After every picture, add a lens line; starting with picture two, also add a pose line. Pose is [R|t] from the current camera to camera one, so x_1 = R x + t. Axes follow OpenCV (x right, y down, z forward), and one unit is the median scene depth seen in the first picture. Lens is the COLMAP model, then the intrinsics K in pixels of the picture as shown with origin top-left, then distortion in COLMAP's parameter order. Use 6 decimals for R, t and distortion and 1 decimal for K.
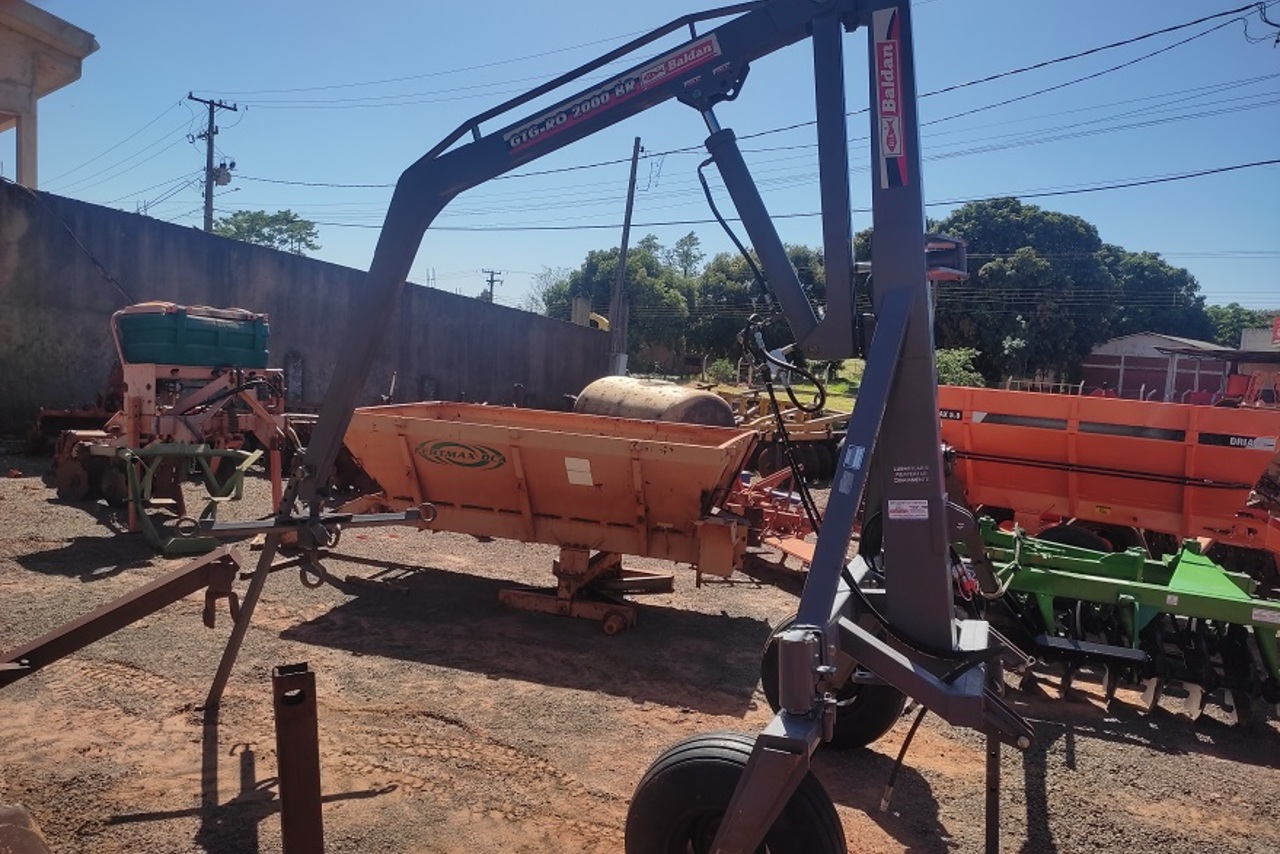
lens RADIAL K [[944.9, 0, 639.0], [0, 944.9, 432.8], [0, 0, 1]] dist [0.043921, -0.031413]
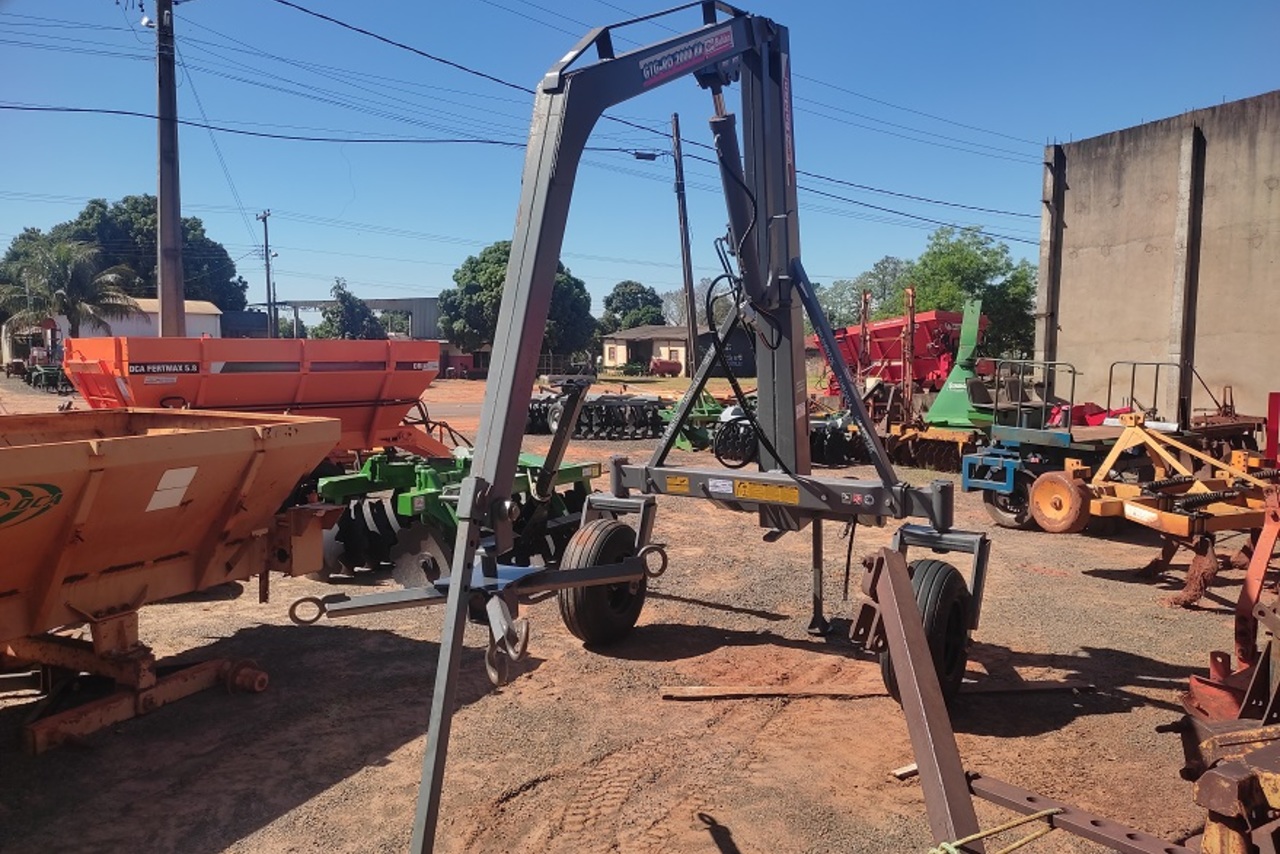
lens RADIAL K [[944.9, 0, 647.8], [0, 944.9, 426.9], [0, 0, 1]] dist [0.043921, -0.031413]
pose [[0.150126, -0.148709, 0.977419, -0.586627], [0.089122, 0.986634, 0.136422, -0.056198], [-0.984642, 0.066629, 0.161373, 0.489384]]
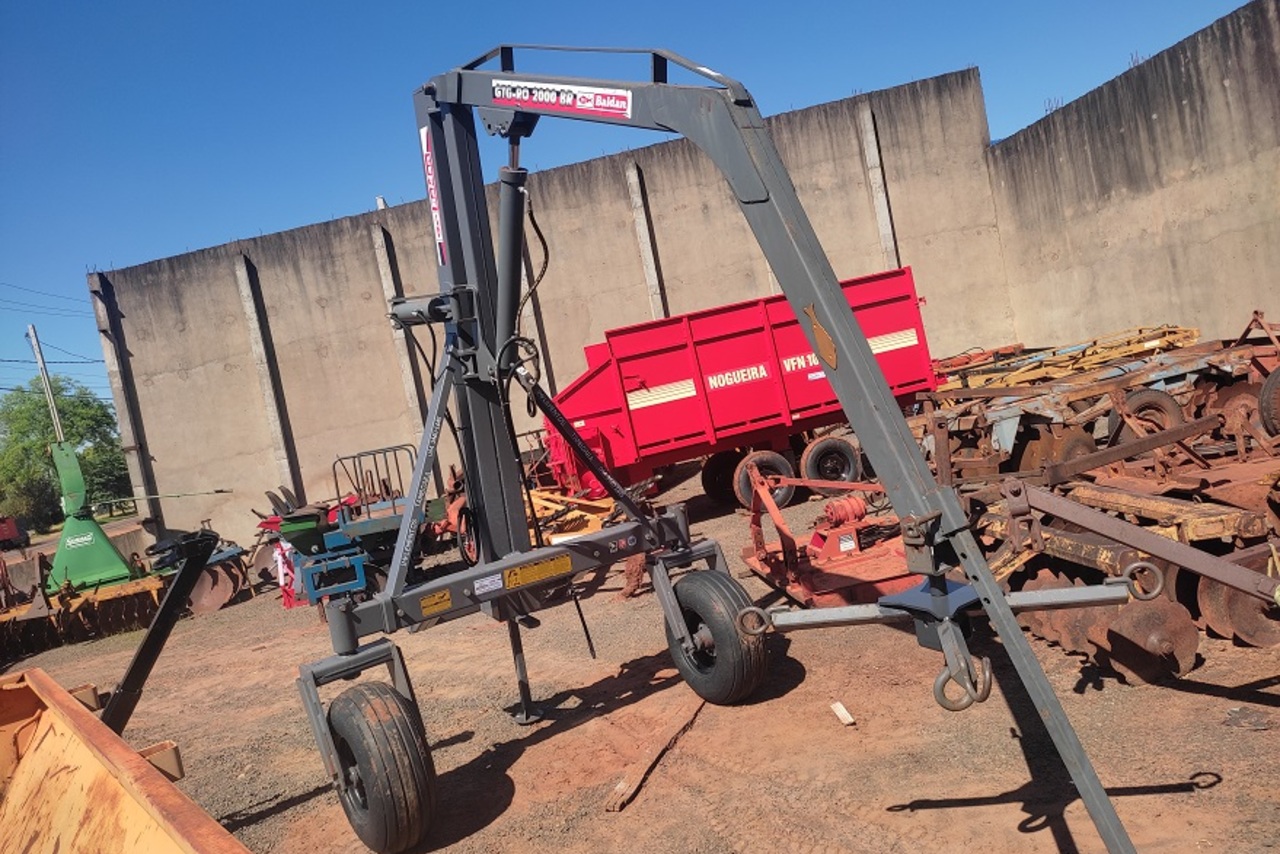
lens RADIAL K [[944.9, 0, 644.2], [0, 944.9, 426.1], [0, 0, 1]] dist [0.043921, -0.031413]
pose [[-0.800672, 0.062944, 0.595787, -0.349186], [0.193113, 0.968501, 0.157202, -0.090061], [-0.567126, 0.240922, -0.787607, 0.964890]]
